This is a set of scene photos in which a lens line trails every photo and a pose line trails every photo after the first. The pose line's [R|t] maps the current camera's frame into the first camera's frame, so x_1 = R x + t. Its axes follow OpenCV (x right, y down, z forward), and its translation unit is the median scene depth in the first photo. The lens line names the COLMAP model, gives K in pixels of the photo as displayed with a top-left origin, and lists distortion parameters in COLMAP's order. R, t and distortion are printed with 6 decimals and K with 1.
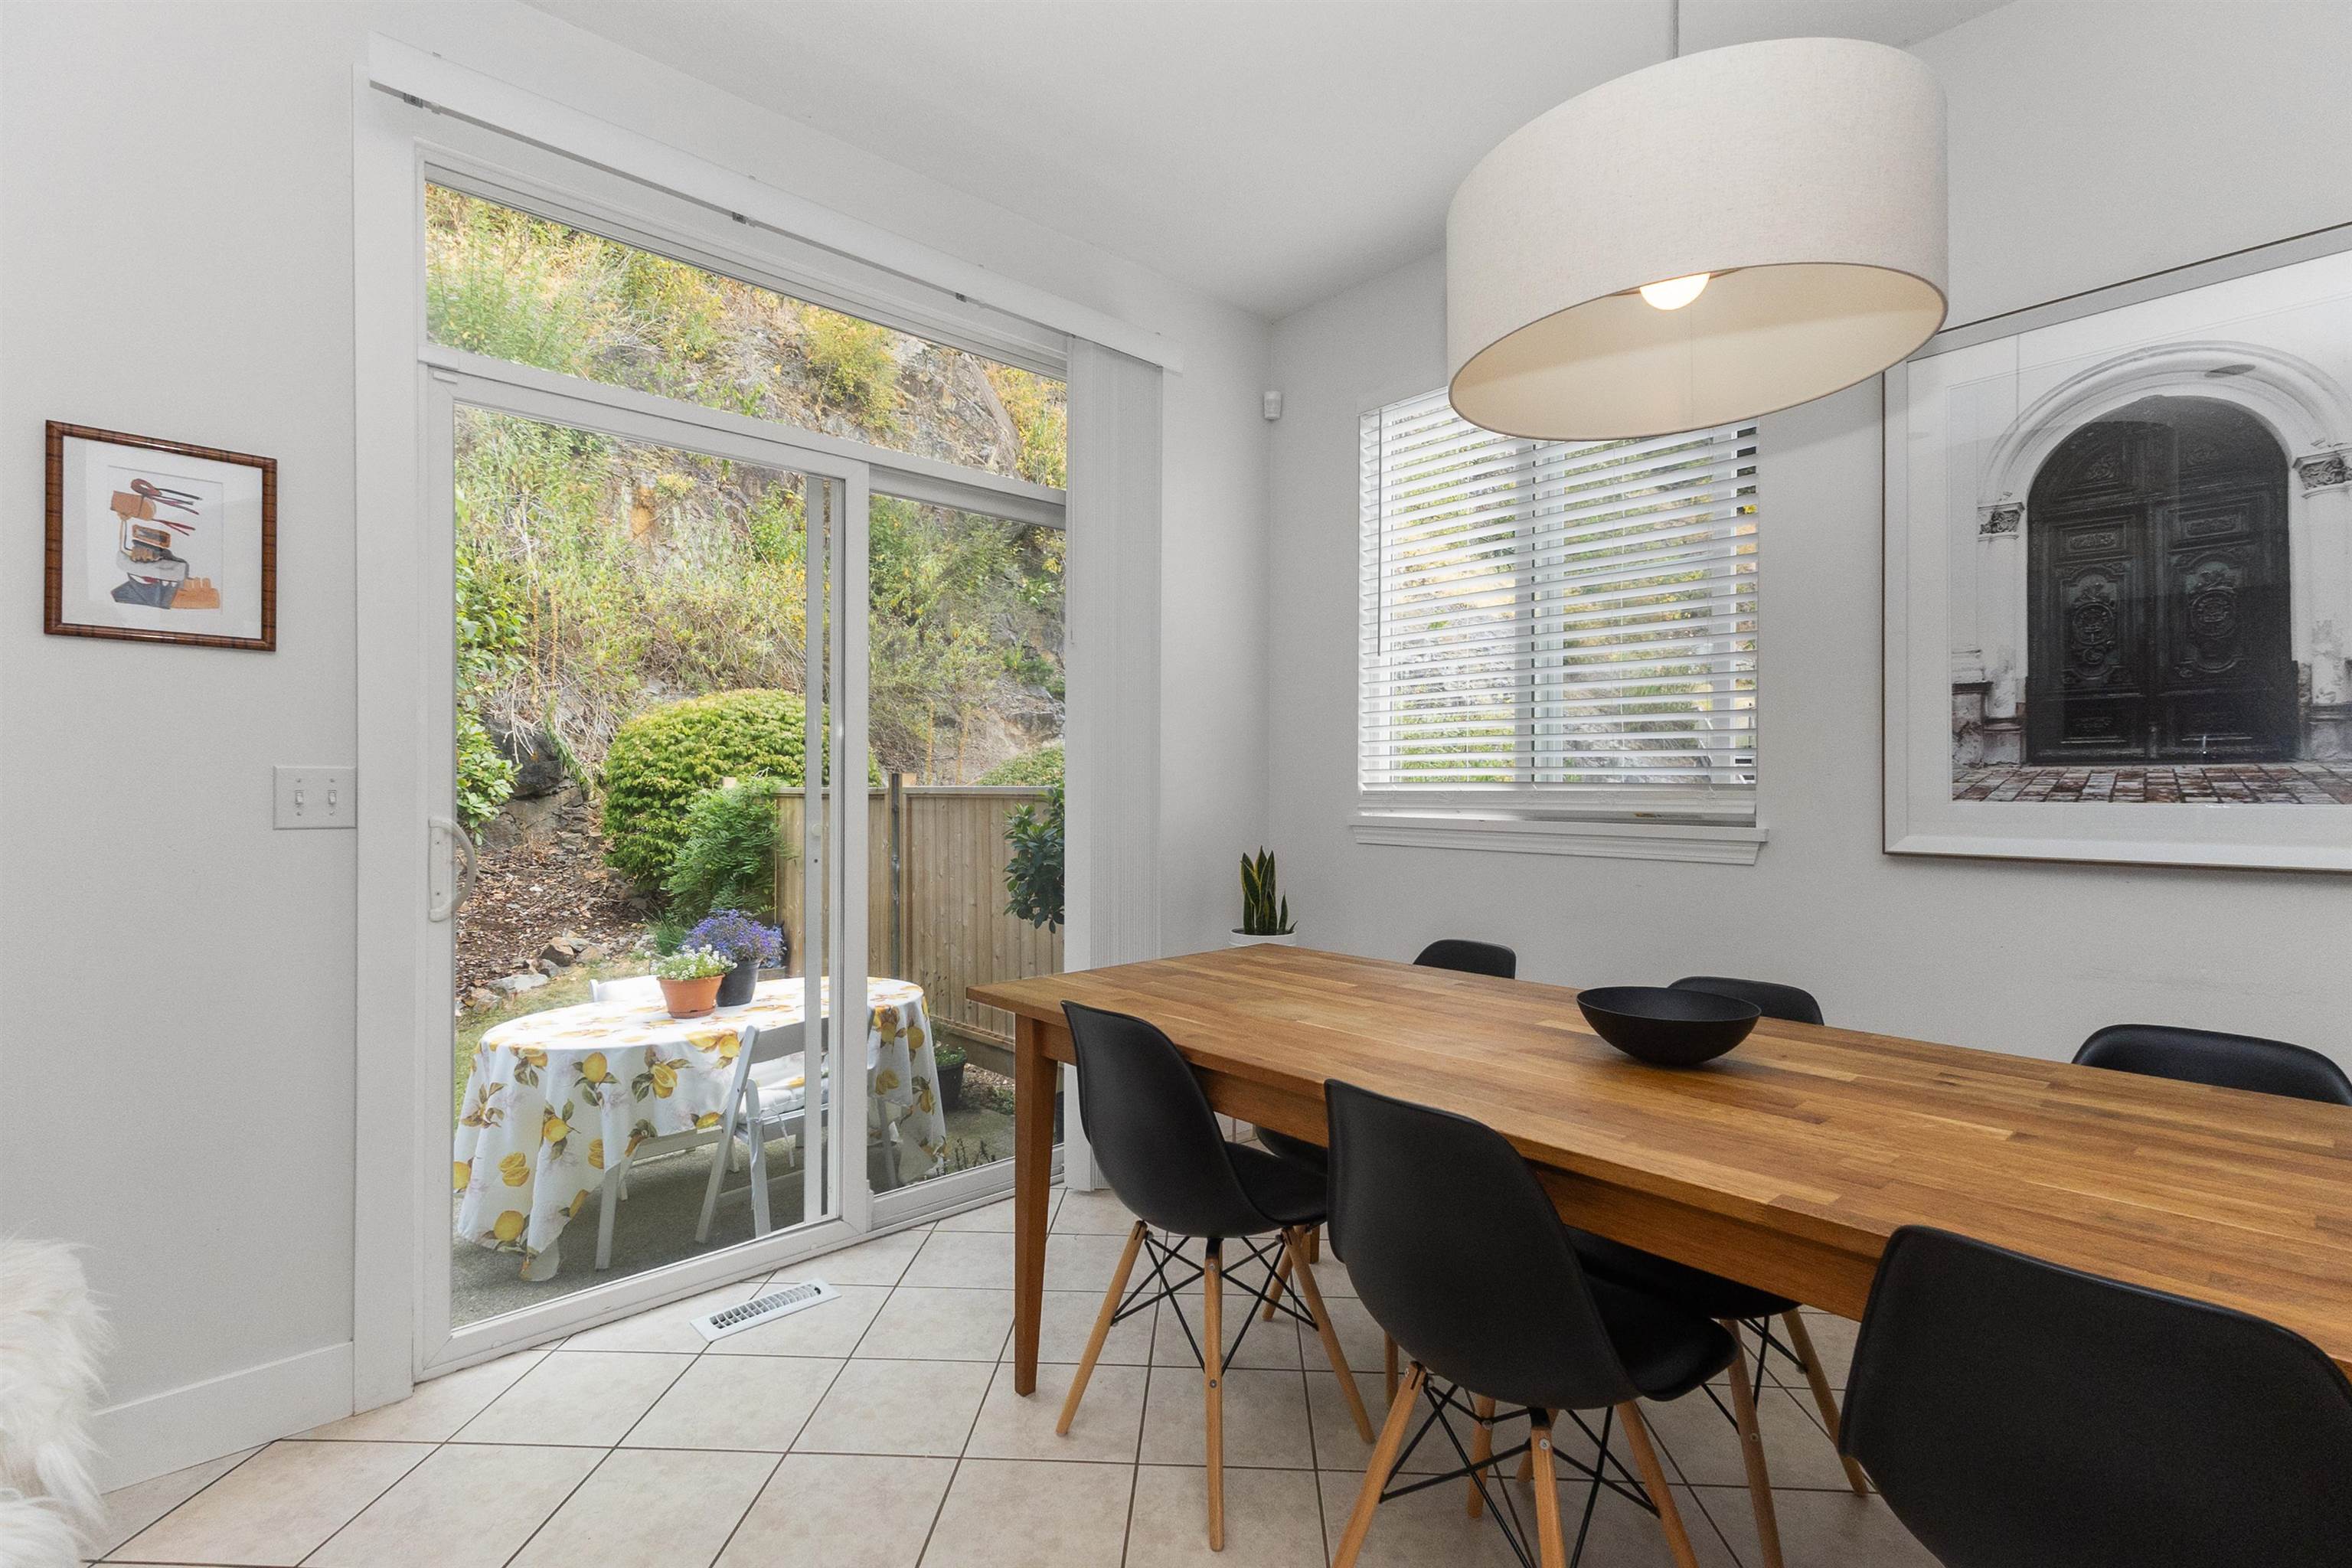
lens RADIAL K [[1080.5, 0, 1156.5], [0, 1080.5, 779.5], [0, 0, 1]] dist [0.007718, 0.000249]
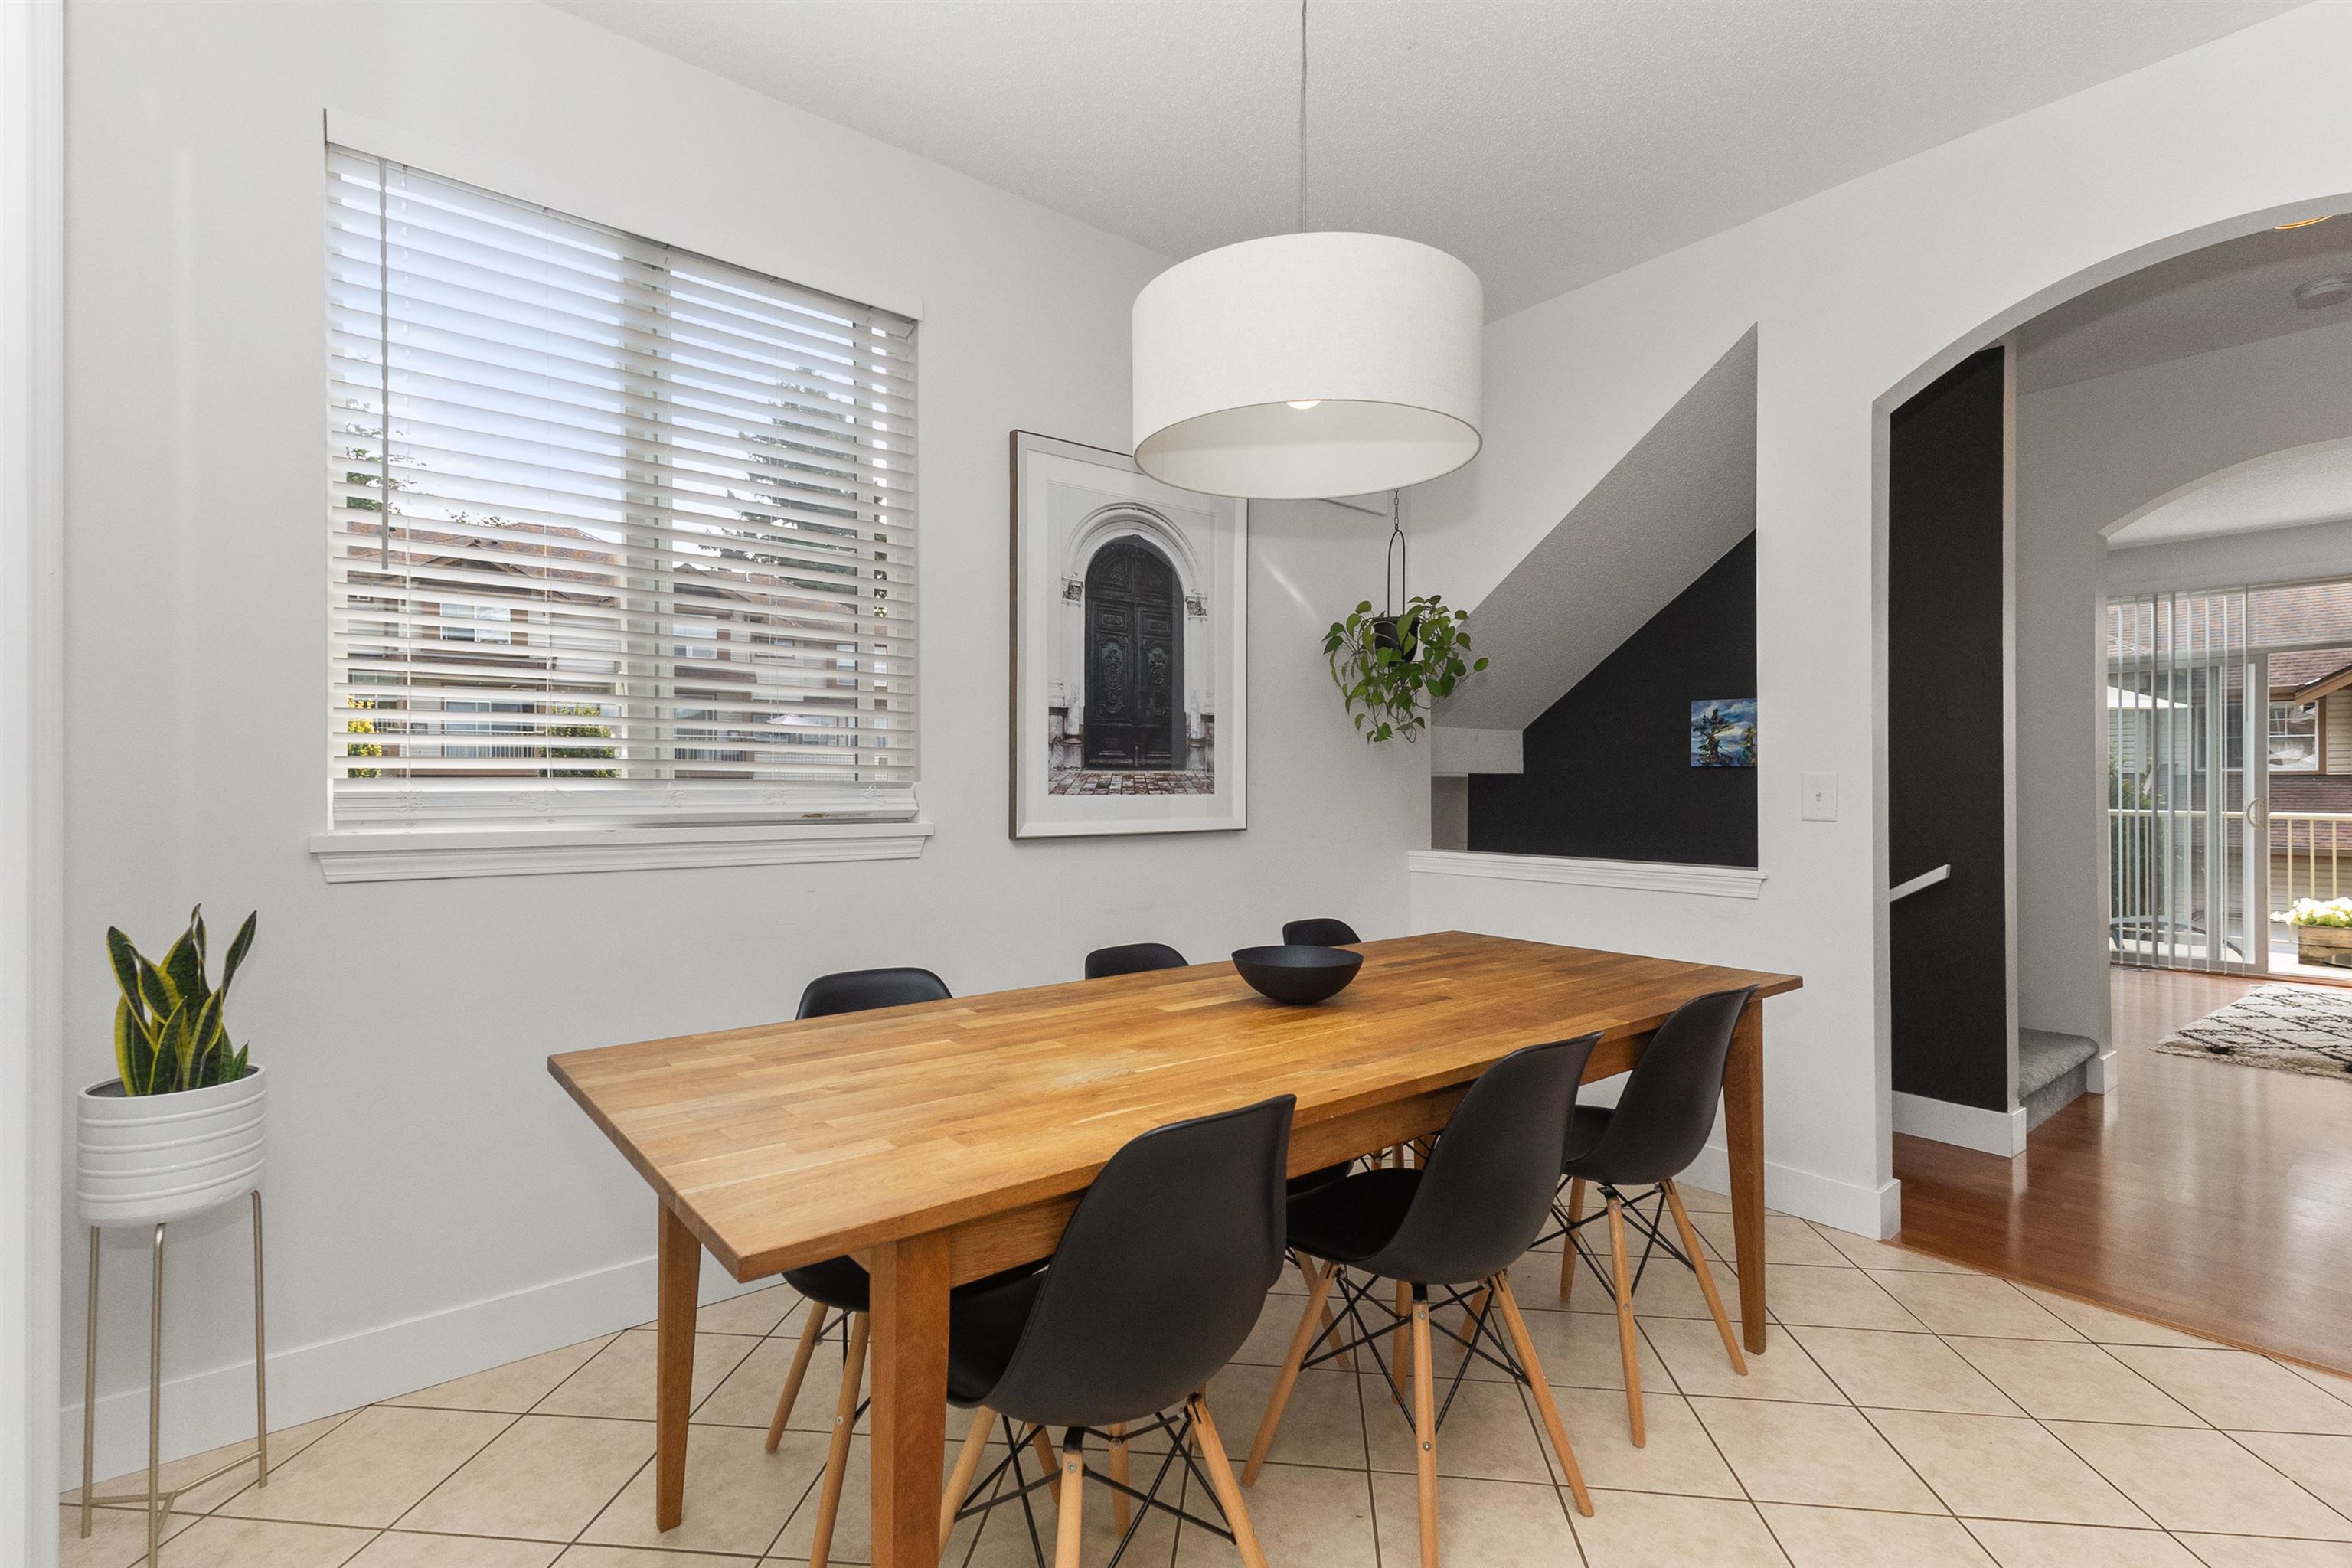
lens RADIAL K [[1080.5, 0, 1162.3], [0, 1080.5, 793.8], [0, 0, 1]] dist [0.007718, 0.000249]
pose [[0.045210, -0.002231, 0.998975, -0.597743], [-0.002025, 0.999995, 0.002325, 0.015293], [-0.998975, -0.002128, 0.045205, 0.833876]]
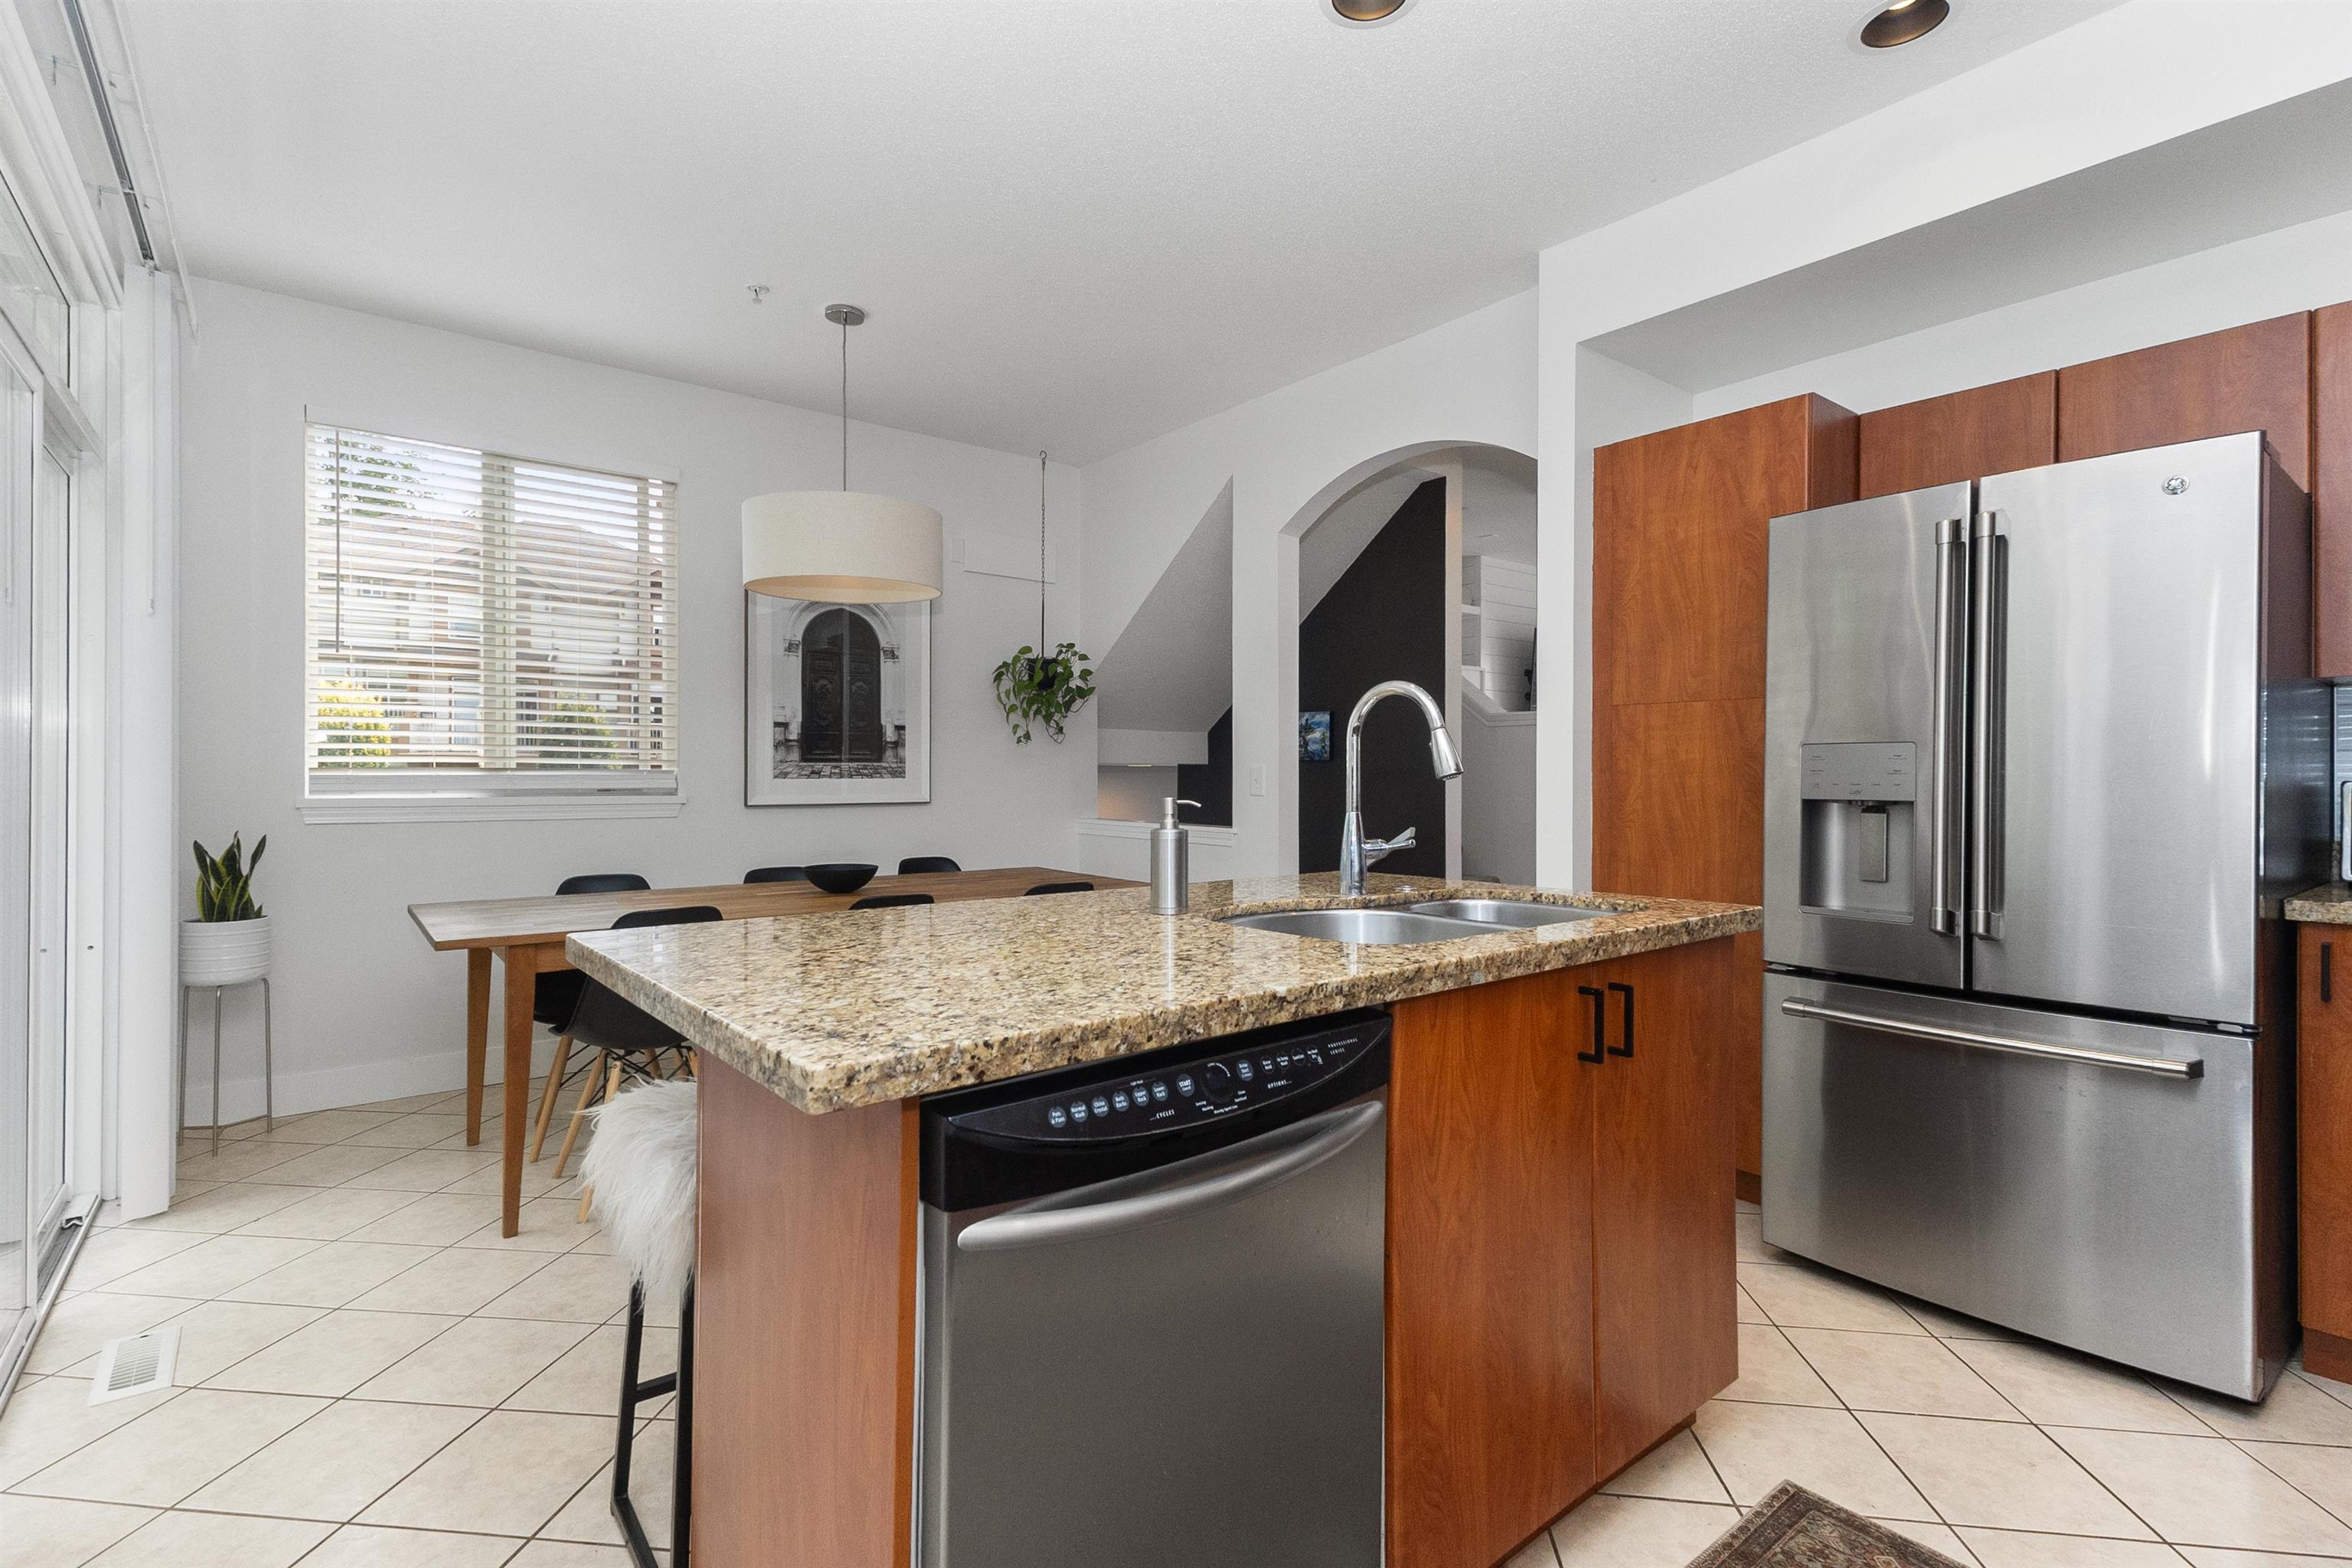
lens RADIAL K [[1080.5, 0, 1169.0], [0, 1080.5, 780.4], [0, 0, 1]] dist [0.007718, 0.000249]
pose [[0.057868, -0.004657, 0.998313, -1.331054], [-0.005418, 0.999973, 0.004978, 0.009331], [-0.998310, -0.005697, 0.057842, 0.133237]]
